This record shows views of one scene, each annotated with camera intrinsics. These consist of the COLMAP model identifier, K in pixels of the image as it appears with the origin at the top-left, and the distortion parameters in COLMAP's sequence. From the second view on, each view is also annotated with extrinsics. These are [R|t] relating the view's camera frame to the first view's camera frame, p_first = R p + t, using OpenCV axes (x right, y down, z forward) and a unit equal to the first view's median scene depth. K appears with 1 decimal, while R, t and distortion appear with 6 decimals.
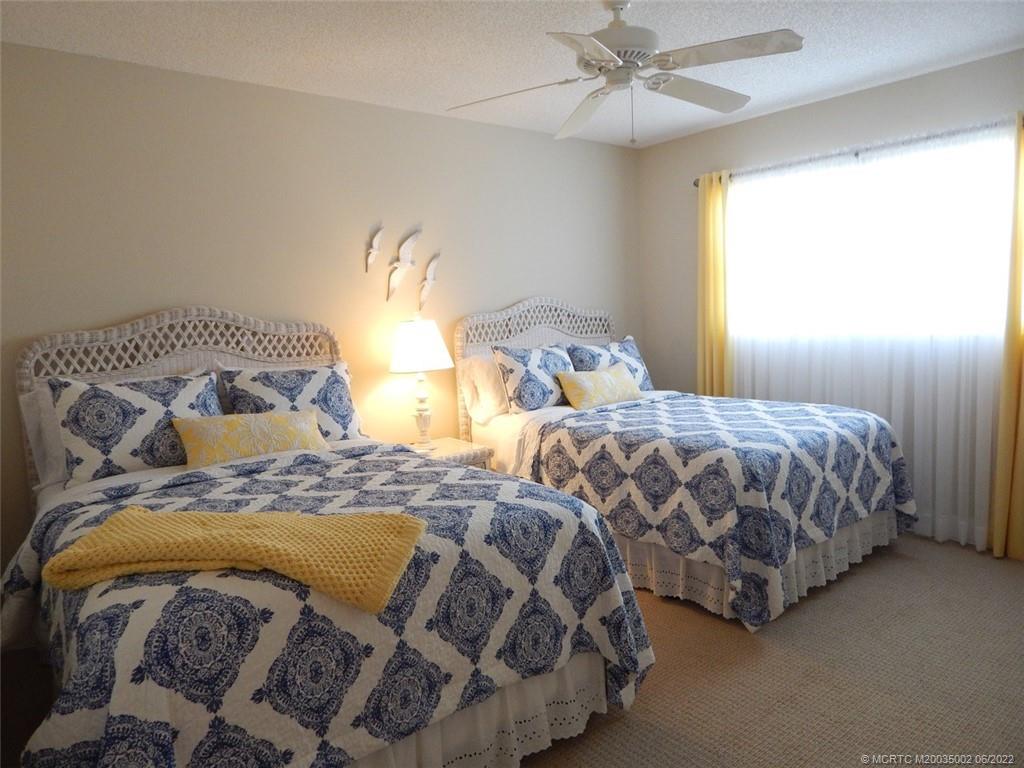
lens RADIAL K [[685.5, 0, 506.5], [0, 685.5, 382.9], [0, 0, 1]] dist [0.017318, -0.014150]
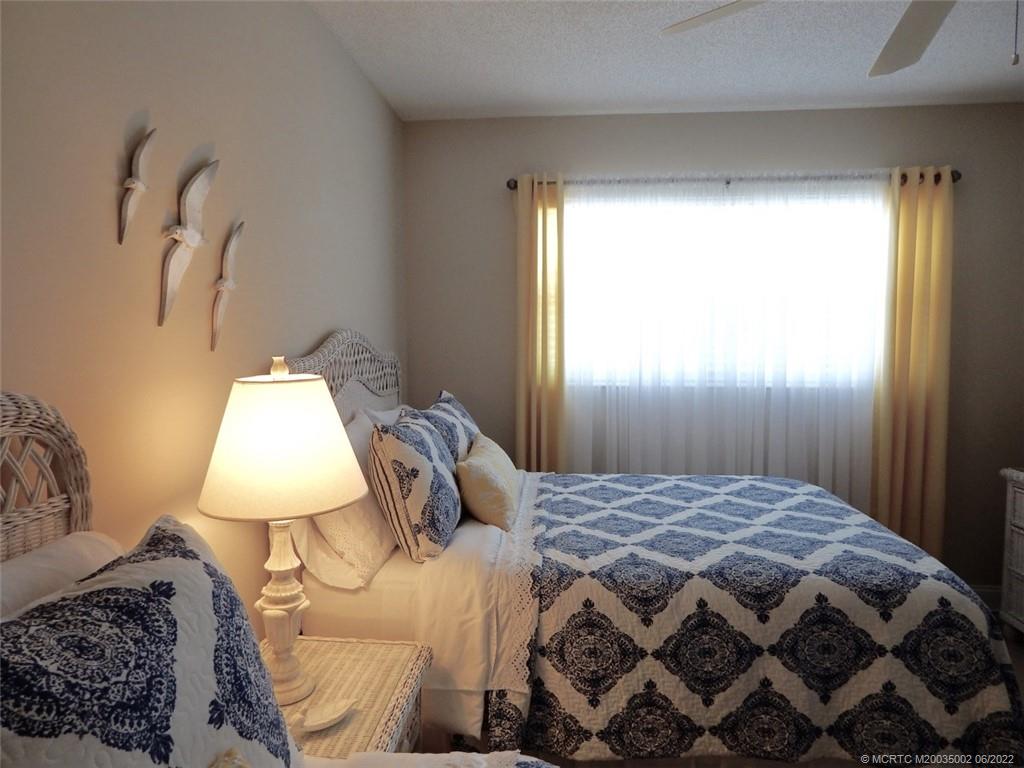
lens RADIAL K [[685.5, 0, 514.8], [0, 685.5, 382.9], [0, 0, 1]] dist [0.017318, -0.014150]
pose [[0.705992, -0.013626, 0.708089, -0.347533], [0.051043, 0.998194, -0.031683, -0.074364], [-0.706378, 0.058511, 0.705412, 0.676409]]
